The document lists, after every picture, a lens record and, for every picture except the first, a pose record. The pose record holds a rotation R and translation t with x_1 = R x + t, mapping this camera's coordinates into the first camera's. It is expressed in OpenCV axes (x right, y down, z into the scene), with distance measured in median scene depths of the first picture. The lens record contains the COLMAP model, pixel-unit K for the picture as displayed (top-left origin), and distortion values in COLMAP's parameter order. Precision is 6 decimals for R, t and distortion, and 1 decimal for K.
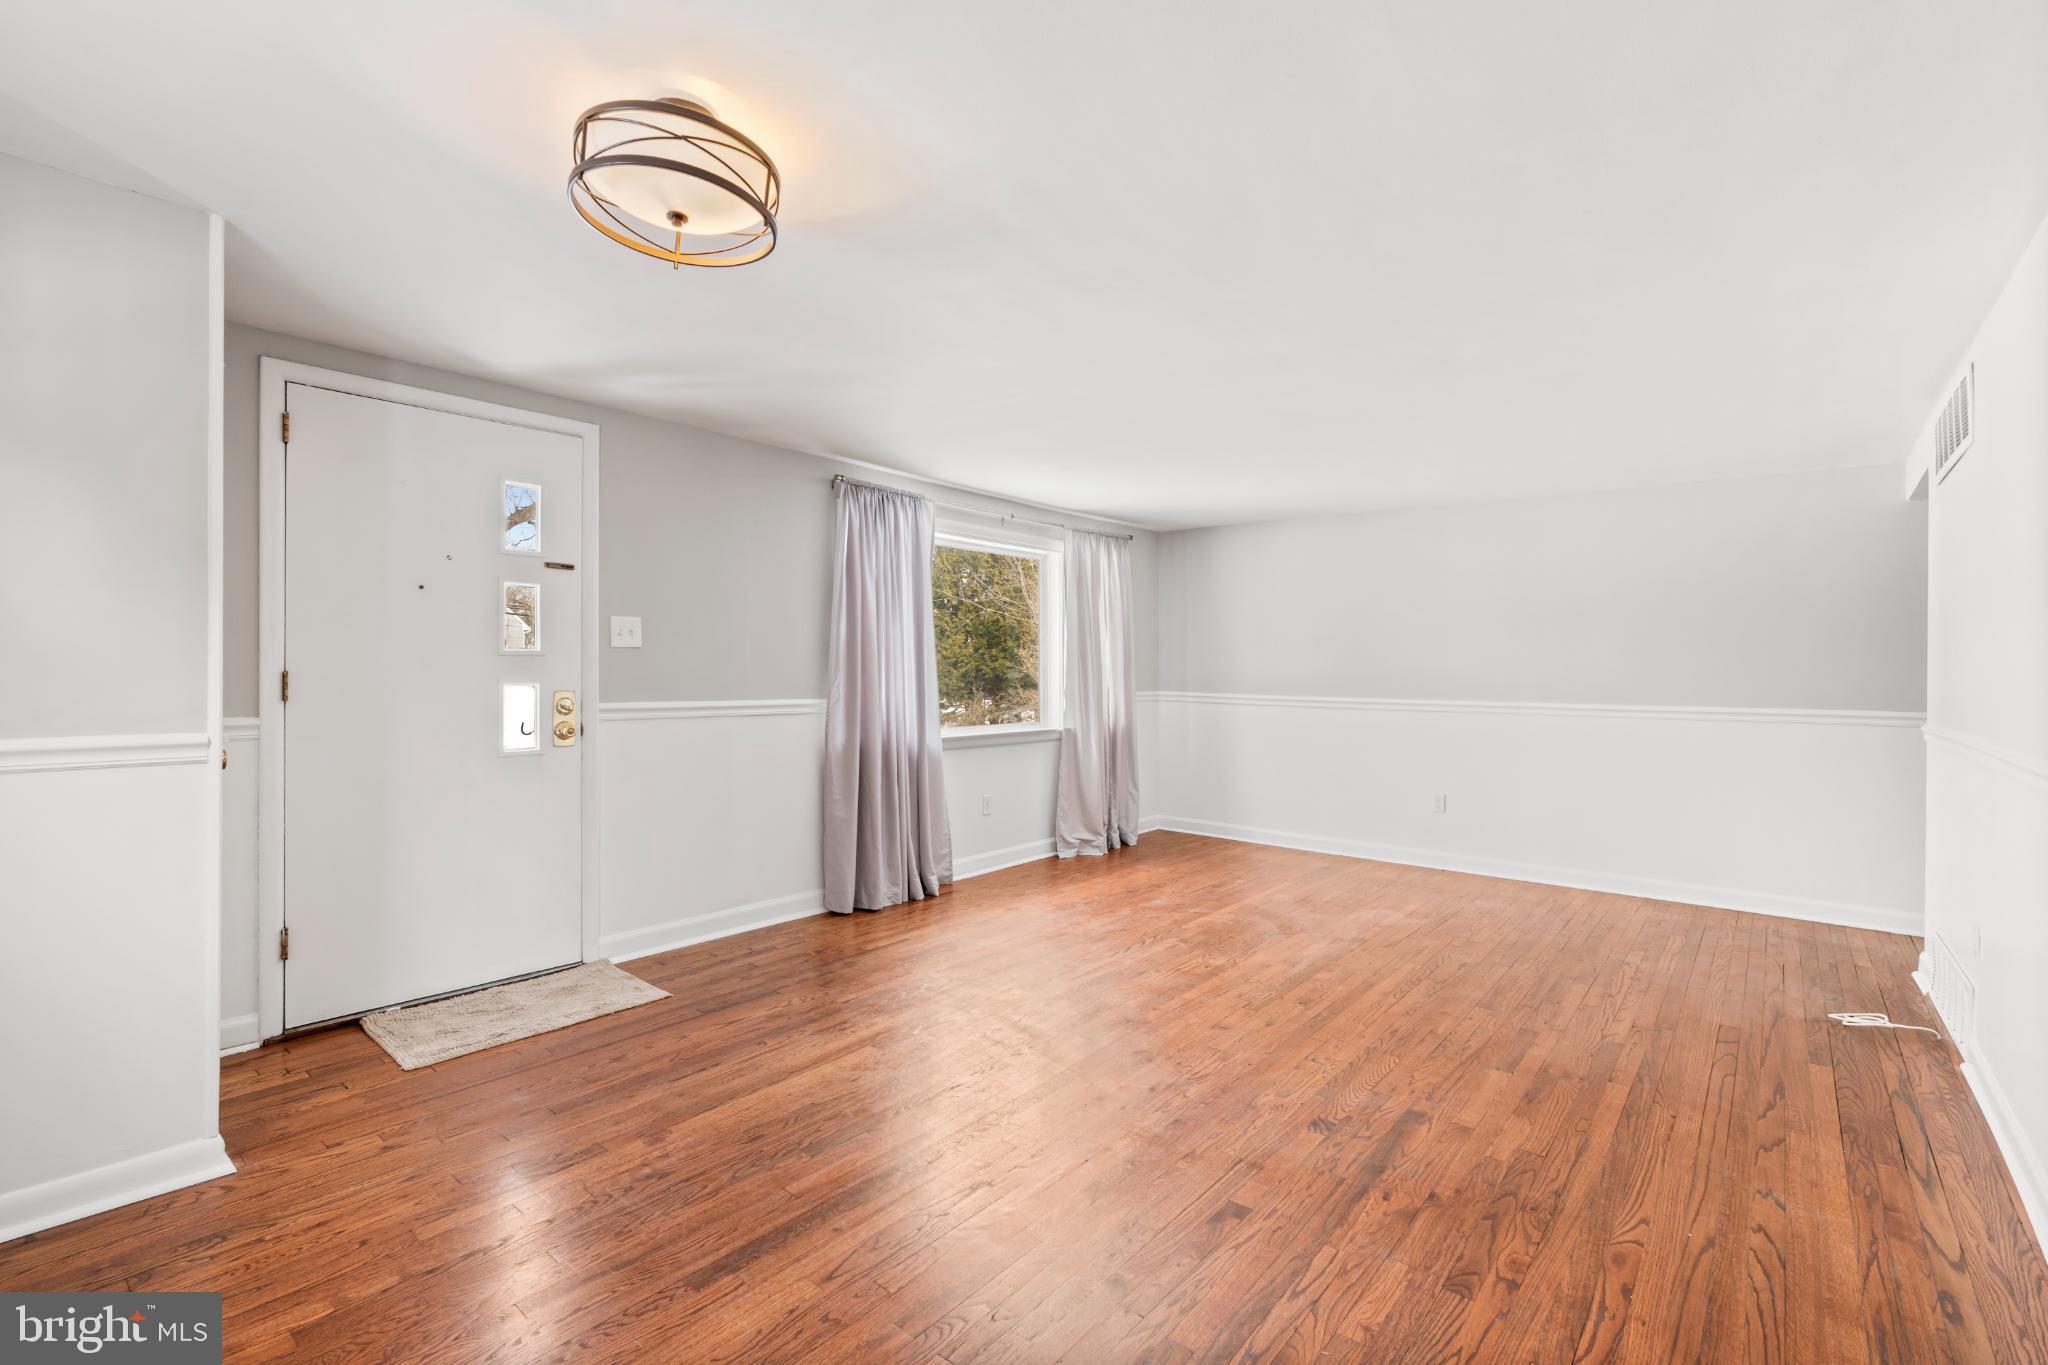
lens RADIAL K [[939.1, 0, 1025.4], [0, 939.1, 680.7], [0, 0, 1]] dist [-0.010103, 0.003583]
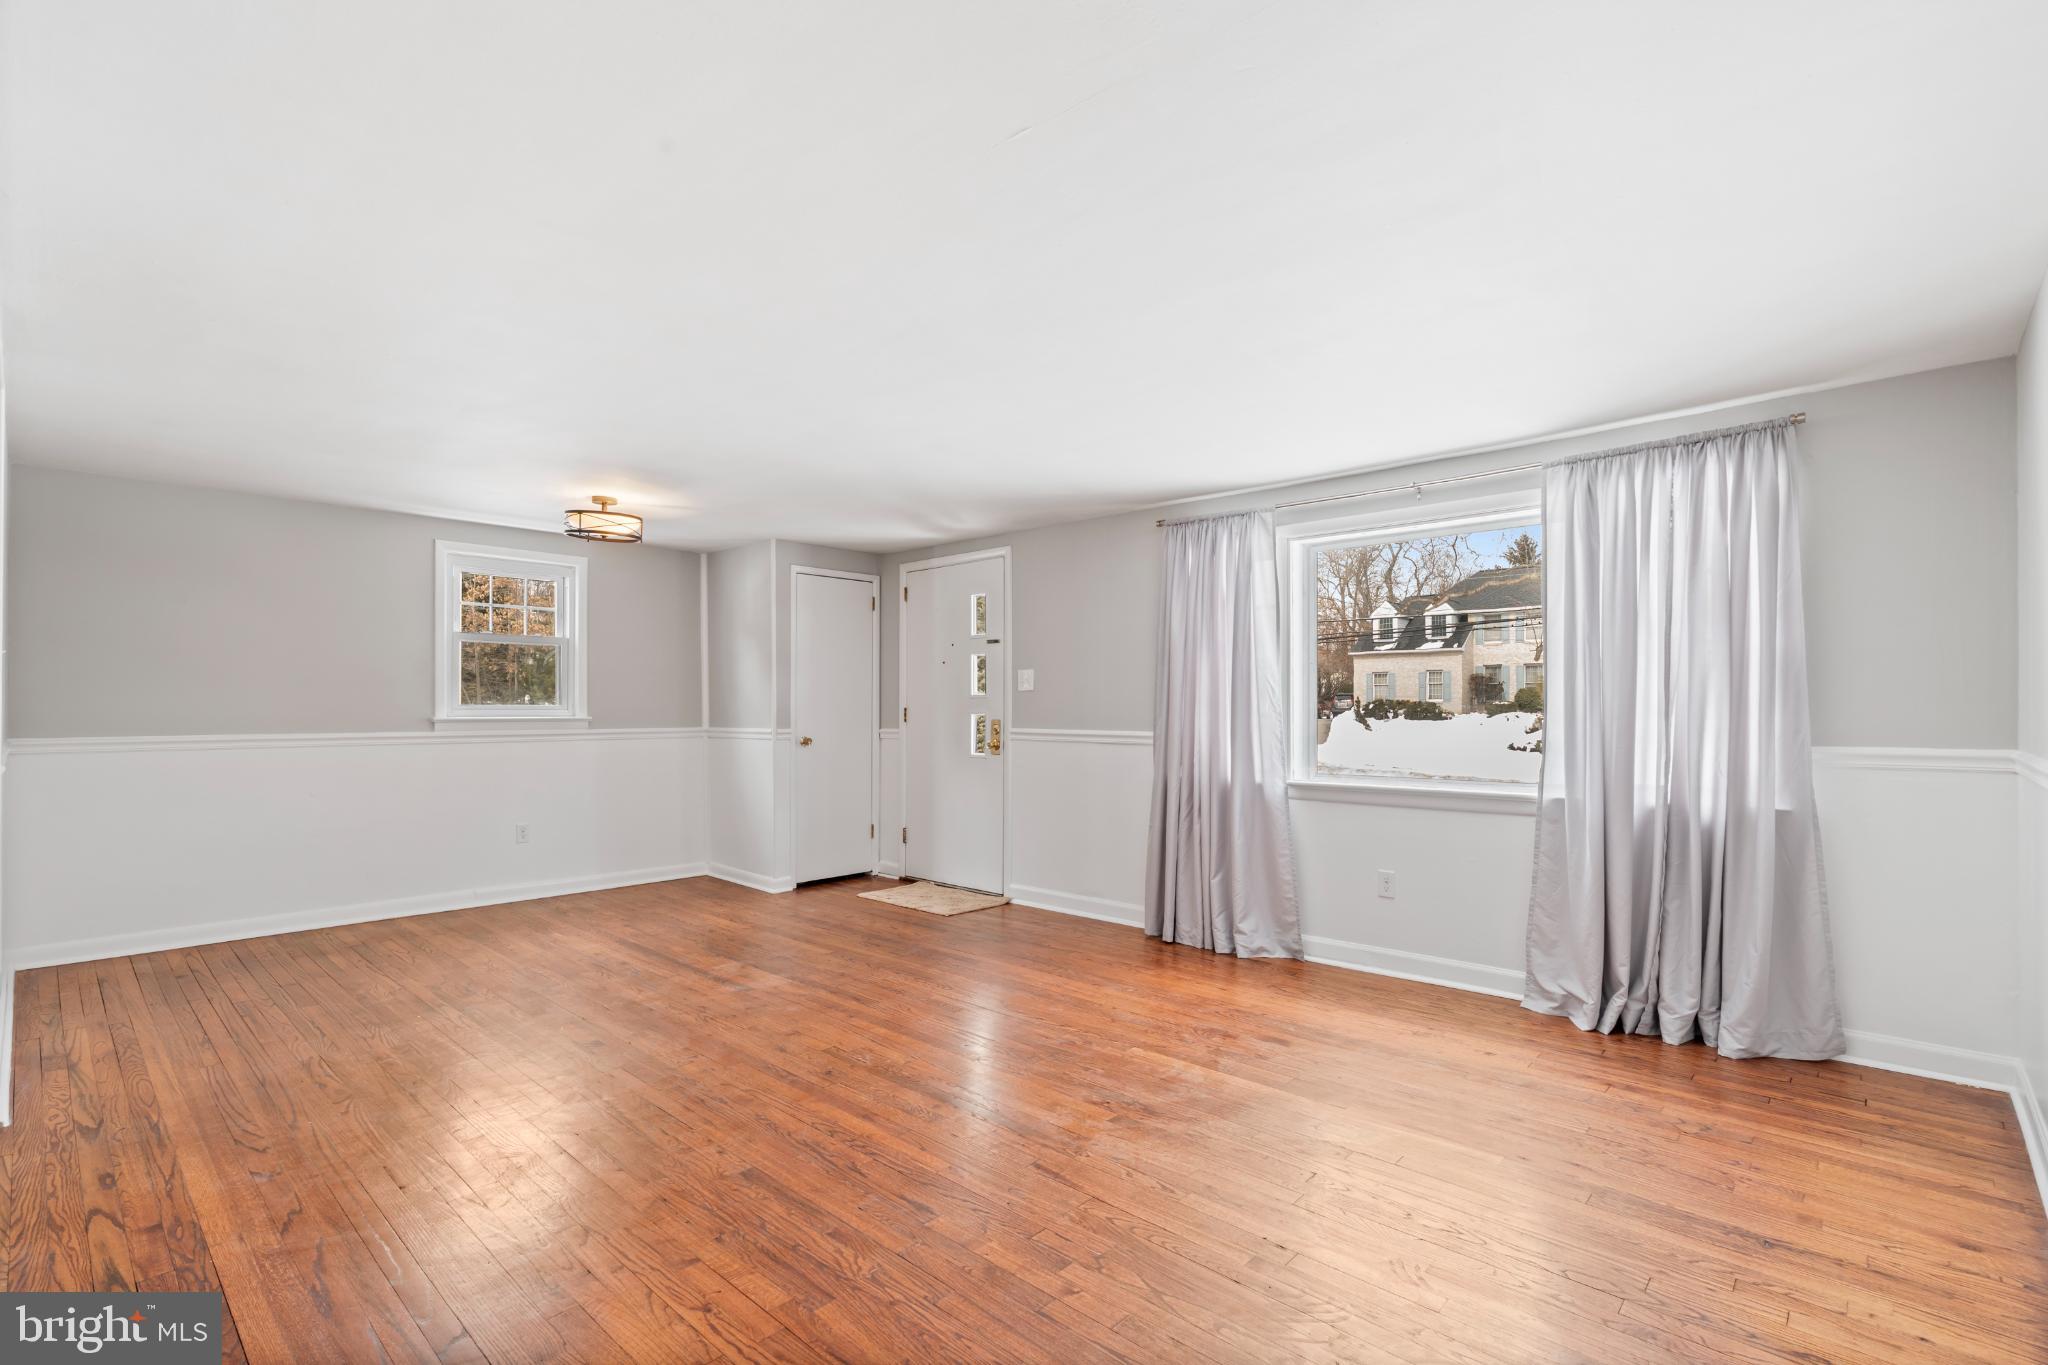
lens RADIAL K [[939.1, 0, 1037.2], [0, 939.1, 721.8], [0, 0, 1]] dist [-0.010103, 0.003583]
pose [[-0.061119, 0.003013, -0.998126, 1.233252], [-0.017201, 0.999844, 0.004072, 0.007896], [0.997982, 0.017418, -0.061057, 1.318694]]
